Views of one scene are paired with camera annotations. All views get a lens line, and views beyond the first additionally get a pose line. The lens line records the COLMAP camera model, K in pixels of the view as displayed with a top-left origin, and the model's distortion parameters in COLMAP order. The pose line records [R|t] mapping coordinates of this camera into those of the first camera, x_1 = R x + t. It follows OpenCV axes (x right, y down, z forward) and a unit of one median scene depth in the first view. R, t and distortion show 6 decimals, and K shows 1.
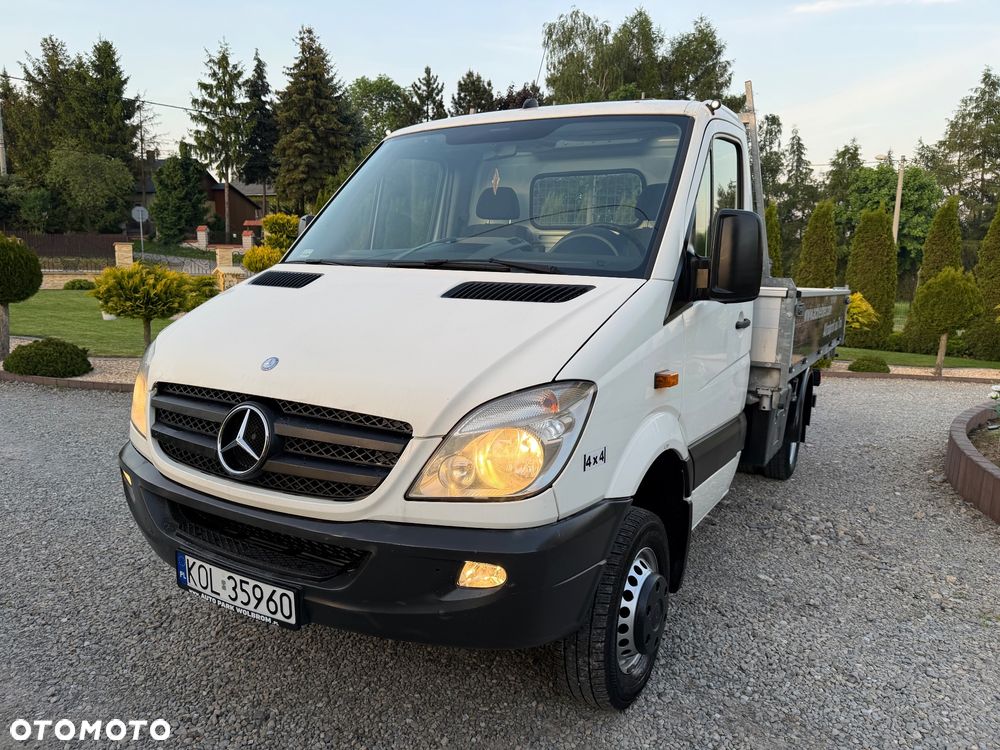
lens RADIAL K [[711.5, 0, 499.2], [0, 711.5, 370.4], [0, 0, 1]] dist [0.044068, -0.057233]
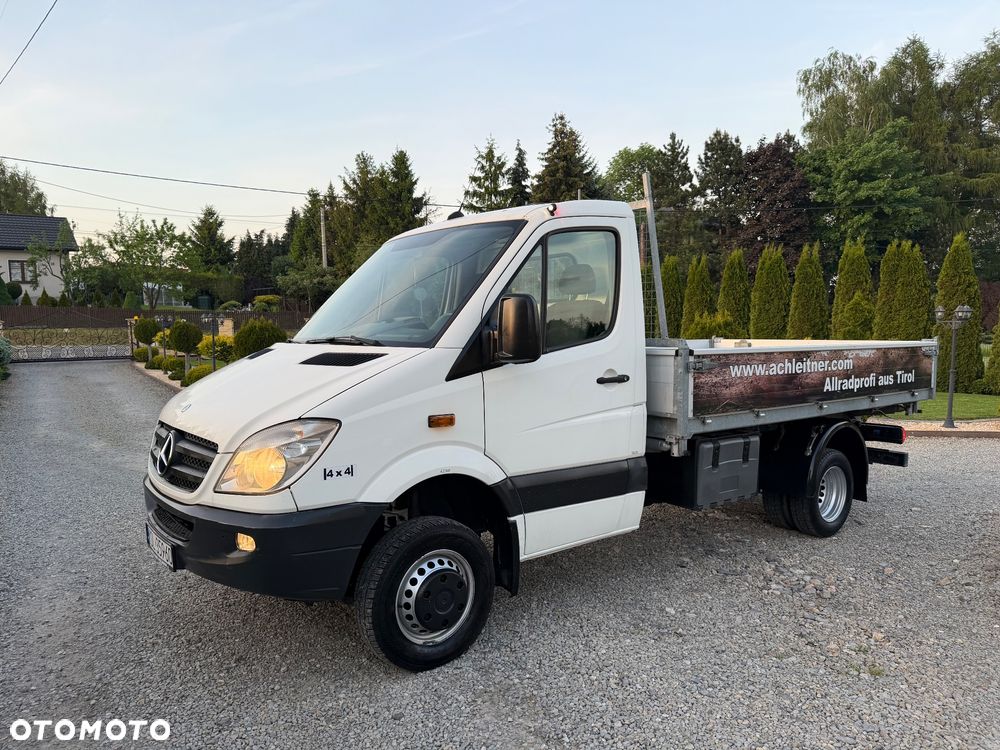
lens RADIAL K [[705.1, 0, 500.0], [0, 705.1, 376.9], [0, 0, 1]] dist [0.103570, -0.151293]
pose [[0.925579, -0.013299, -0.378321, 0.055026], [-0.014917, 0.997325, -0.071553, 0.001504], [0.378261, 0.071871, 0.922905, -0.013321]]
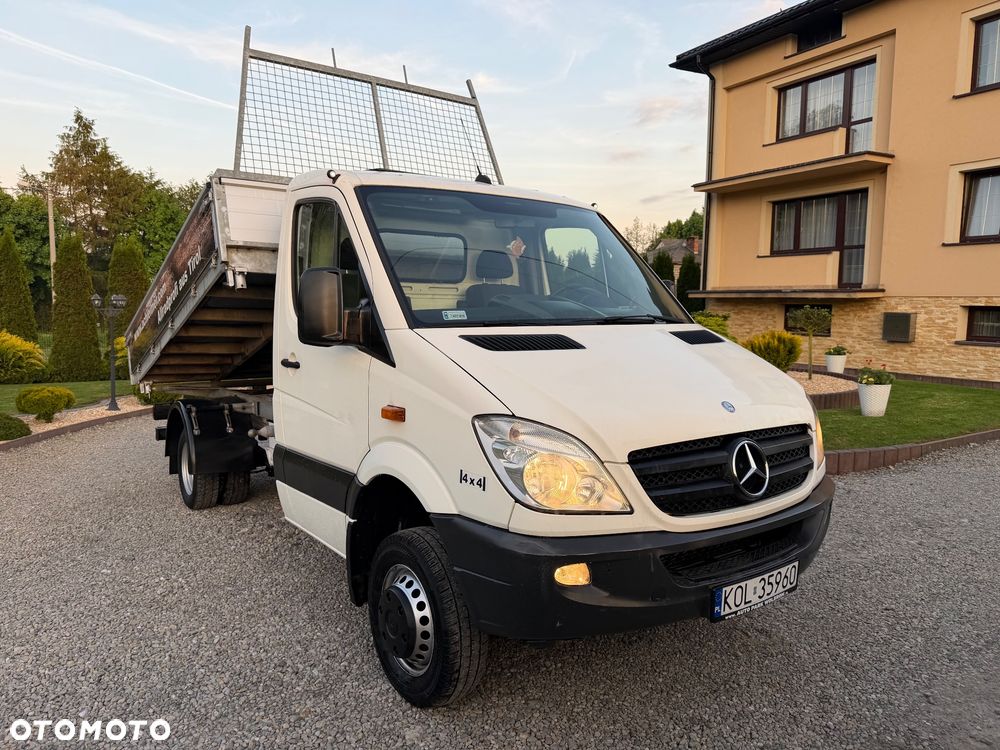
lens RADIAL K [[711.5, 0, 499.2], [0, 711.5, 370.4], [0, 0, 1]] dist [0.044068, -0.057233]
pose [[0.402347, -0.106726, 0.909245, -0.092891], [0.141983, 0.988439, 0.053193, -0.011181], [-0.904410, 0.107696, 0.412848, 0.048692]]
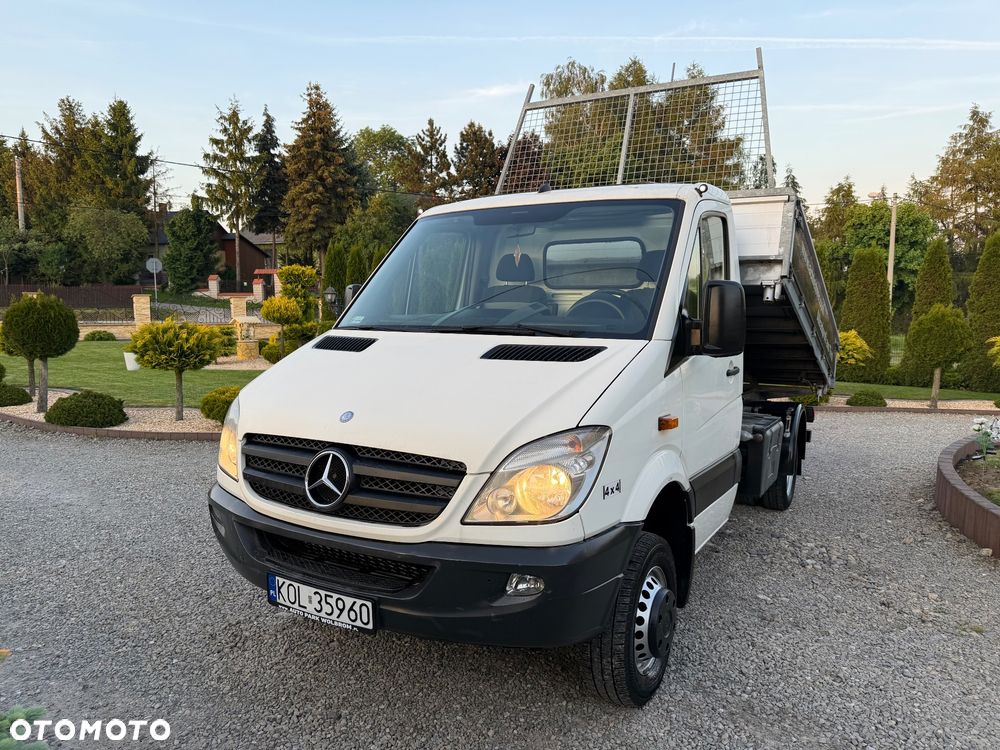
lens RADIAL K [[706.2, 0, 497.1], [0, 706.2, 372.9], [0, 0, 1]] dist [0.088110, -0.123520]
pose [[0.999758, -0.020402, -0.008200, -0.002769], [0.019955, 0.998482, -0.051340, -0.001004], [0.009235, 0.051164, 0.998648, -0.013279]]
